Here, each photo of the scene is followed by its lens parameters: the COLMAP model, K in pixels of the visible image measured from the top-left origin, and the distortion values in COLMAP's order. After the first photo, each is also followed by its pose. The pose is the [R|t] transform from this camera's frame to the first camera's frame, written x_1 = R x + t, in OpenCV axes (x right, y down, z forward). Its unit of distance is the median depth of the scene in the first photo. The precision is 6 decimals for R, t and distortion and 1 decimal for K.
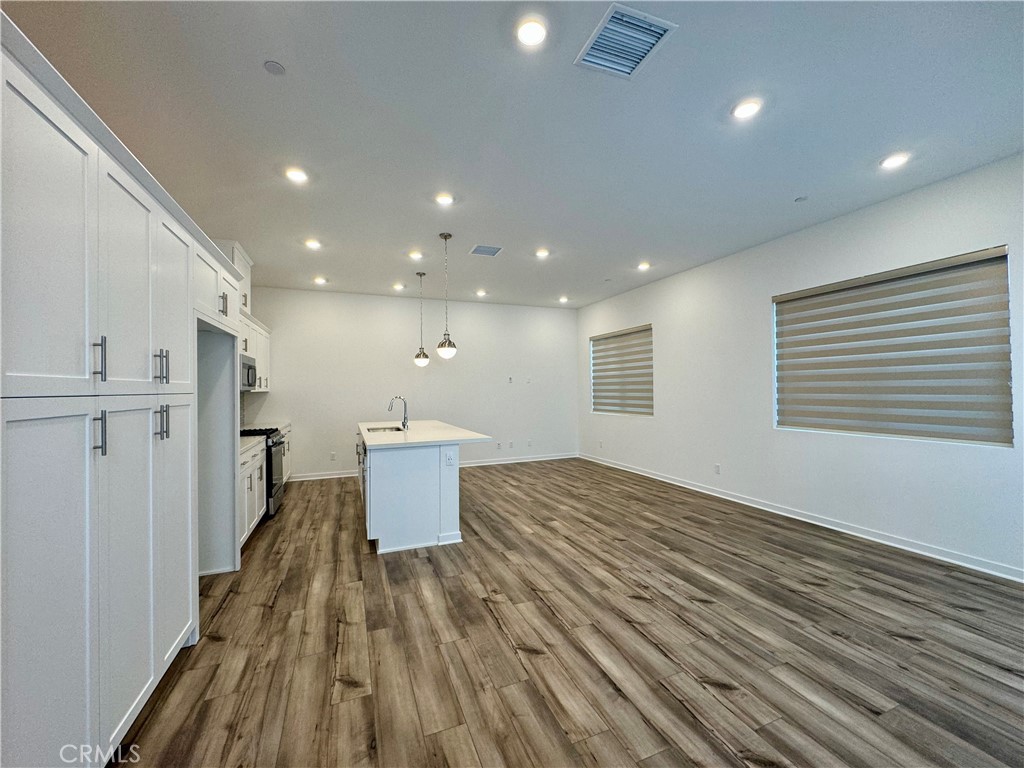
lens RADIAL K [[410.1, 0, 512.0], [0, 410.1, 384.0], [0, 0, 1]] dist [-0.000874, 0.000605]
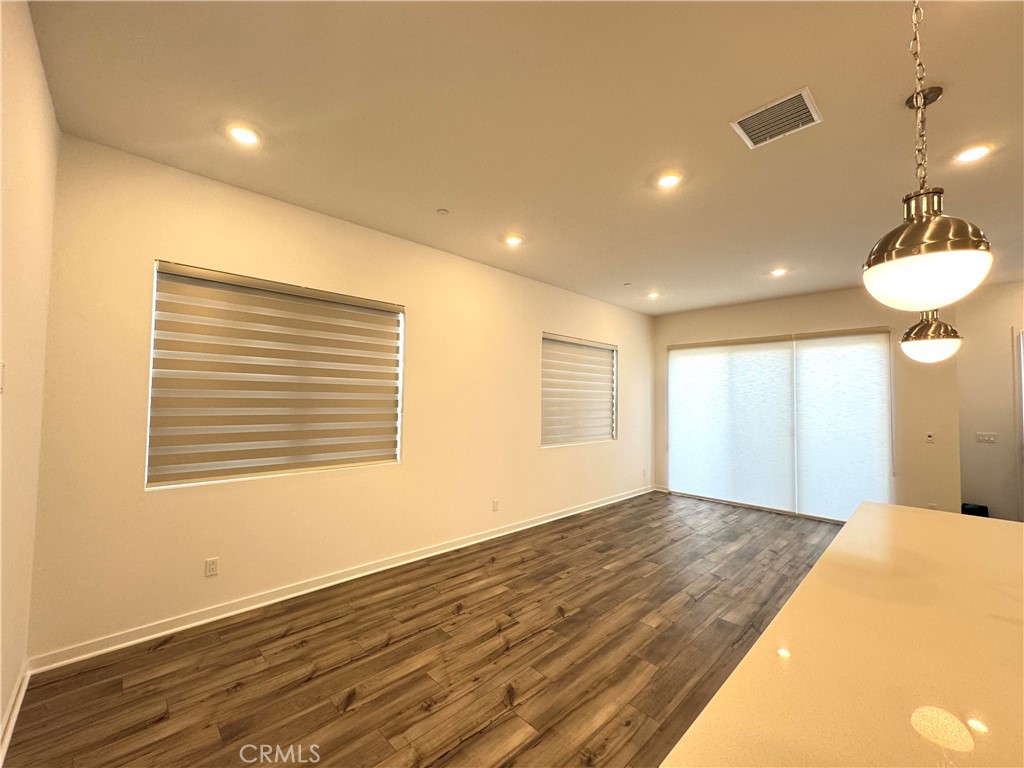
lens RADIAL K [[410.1, 0, 512.0], [0, 410.1, 384.0], [0, 0, 1]] dist [-0.000874, 0.000605]
pose [[-0.370205, 0.045518, 0.927834, -0.408899], [-0.019040, 0.998217, -0.056568, -0.002043], [-0.928755, -0.038608, -0.368679, 1.608213]]
